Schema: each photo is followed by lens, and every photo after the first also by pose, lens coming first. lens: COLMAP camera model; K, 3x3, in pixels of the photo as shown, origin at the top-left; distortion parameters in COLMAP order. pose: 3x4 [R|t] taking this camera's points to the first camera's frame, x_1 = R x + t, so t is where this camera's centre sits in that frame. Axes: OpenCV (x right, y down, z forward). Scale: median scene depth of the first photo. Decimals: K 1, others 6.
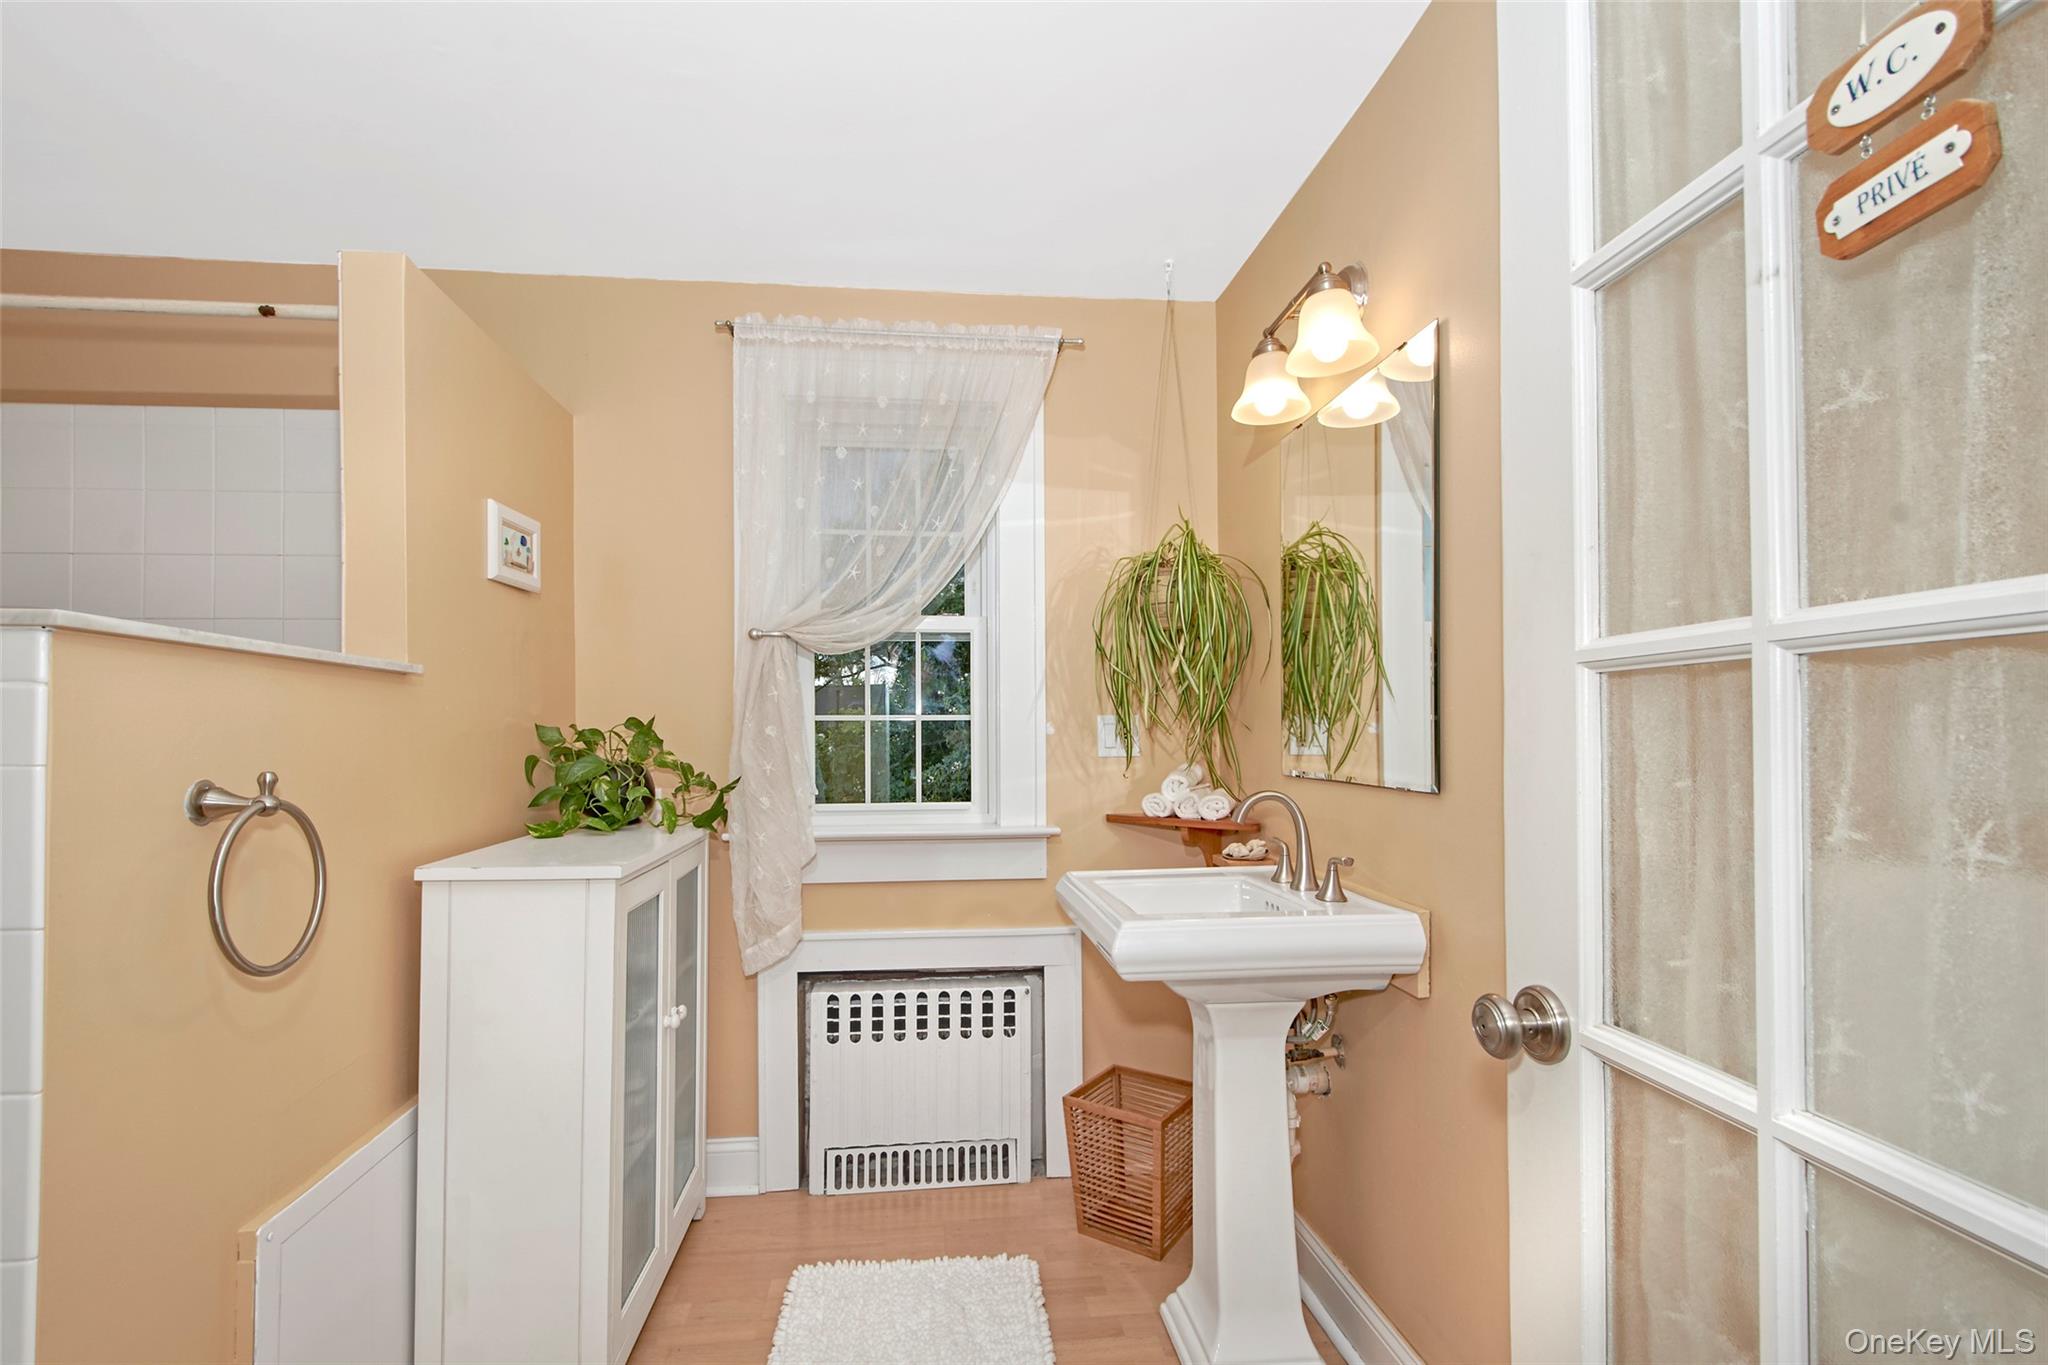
lens RADIAL K [[900.0, 0, 1016.8], [0, 900.0, 715.9], [0, 0, 1]] dist [0.001264, -0.000481]
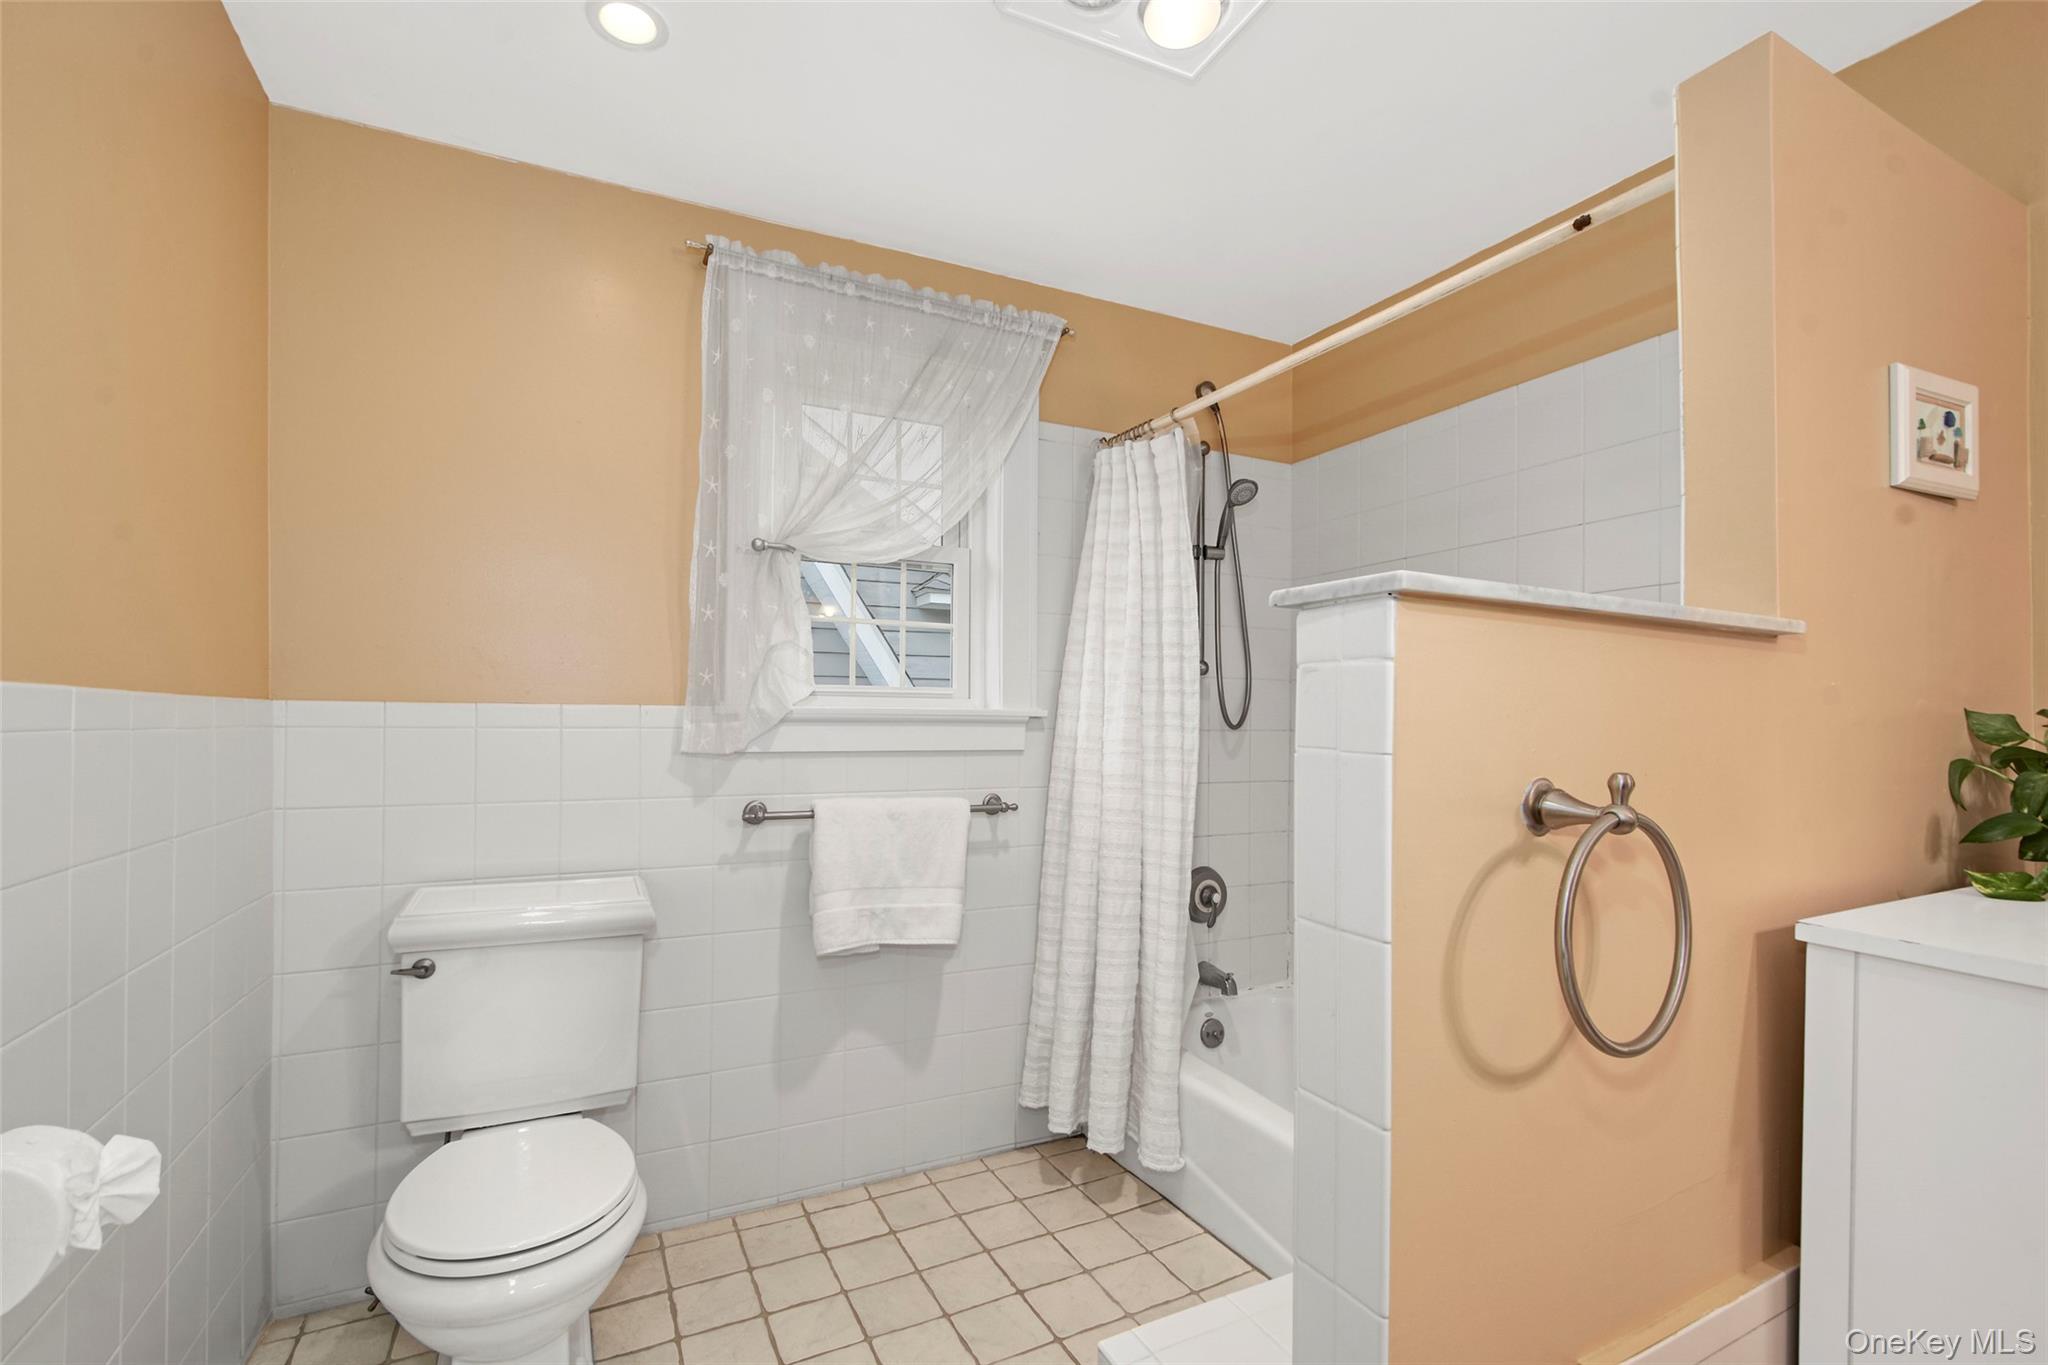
lens RADIAL K [[900.0, 0, 1016.8], [0, 900.0, 715.9], [0, 0, 1]] dist [0.001264, -0.000481]
pose [[0.345266, 0.001882, -0.938503, -0.171464], [0.007724, 0.999958, 0.004847, 0.005147], [0.938473, -0.008922, 0.345237, 0.158744]]
